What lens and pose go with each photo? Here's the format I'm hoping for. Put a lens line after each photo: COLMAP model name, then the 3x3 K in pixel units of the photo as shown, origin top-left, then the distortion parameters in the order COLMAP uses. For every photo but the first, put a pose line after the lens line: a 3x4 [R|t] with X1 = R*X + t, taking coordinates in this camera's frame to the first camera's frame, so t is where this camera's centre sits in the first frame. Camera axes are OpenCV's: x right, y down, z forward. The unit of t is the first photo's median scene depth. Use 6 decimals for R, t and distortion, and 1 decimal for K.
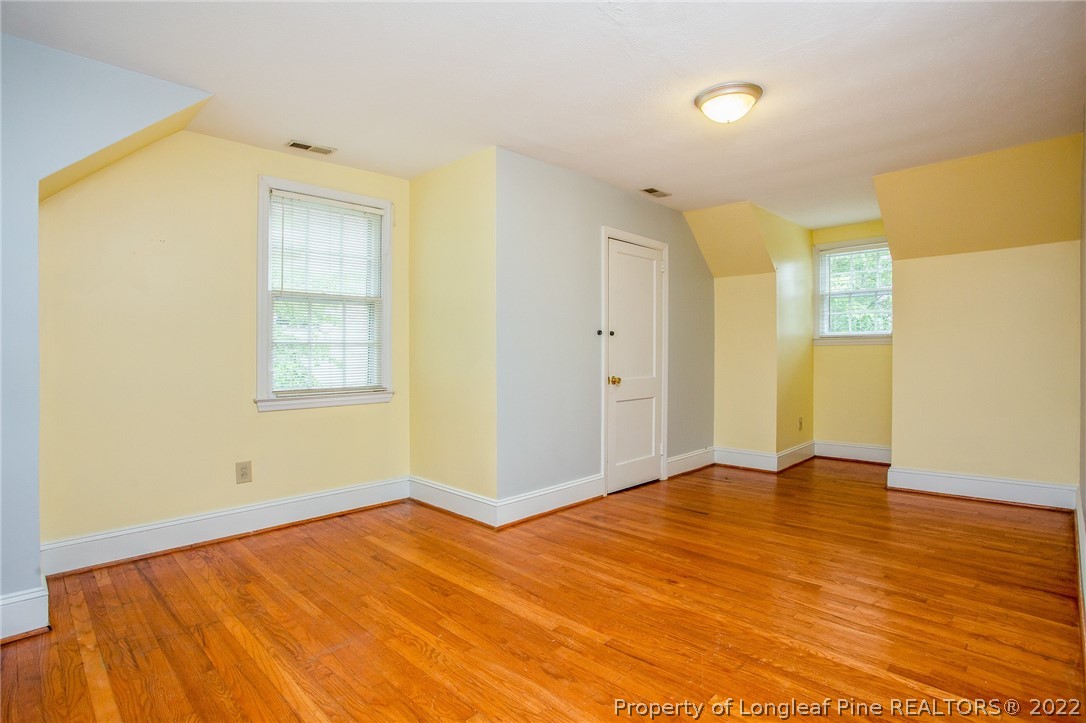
lens RADIAL K [[543.3, 0, 527.3], [0, 543.3, 356.1], [0, 0, 1]] dist [-0.077387, 0.035664]
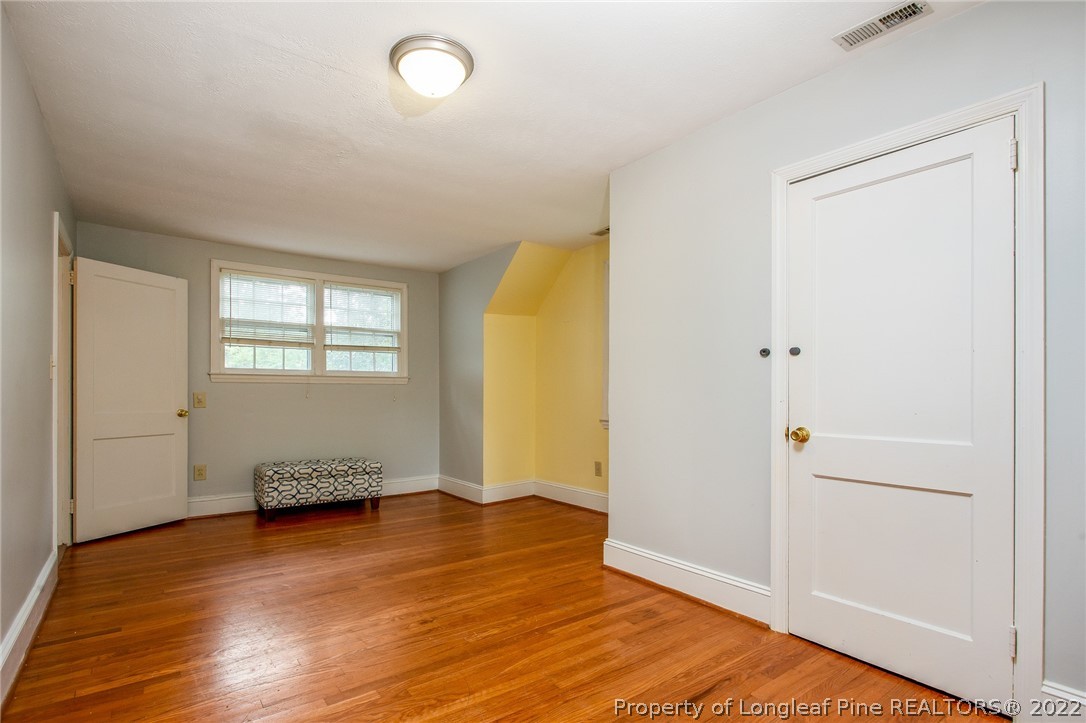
lens RADIAL K [[542.1, 0, 552.6], [0, 542.1, 375.0], [0, 0, 1]] dist [0.002467, 0.000642]
pose [[-0.113716, -0.021601, -0.993278, 0.902299], [-0.008692, 0.999747, -0.020747, -0.003564], [0.993475, 0.006274, -0.113875, 0.982598]]
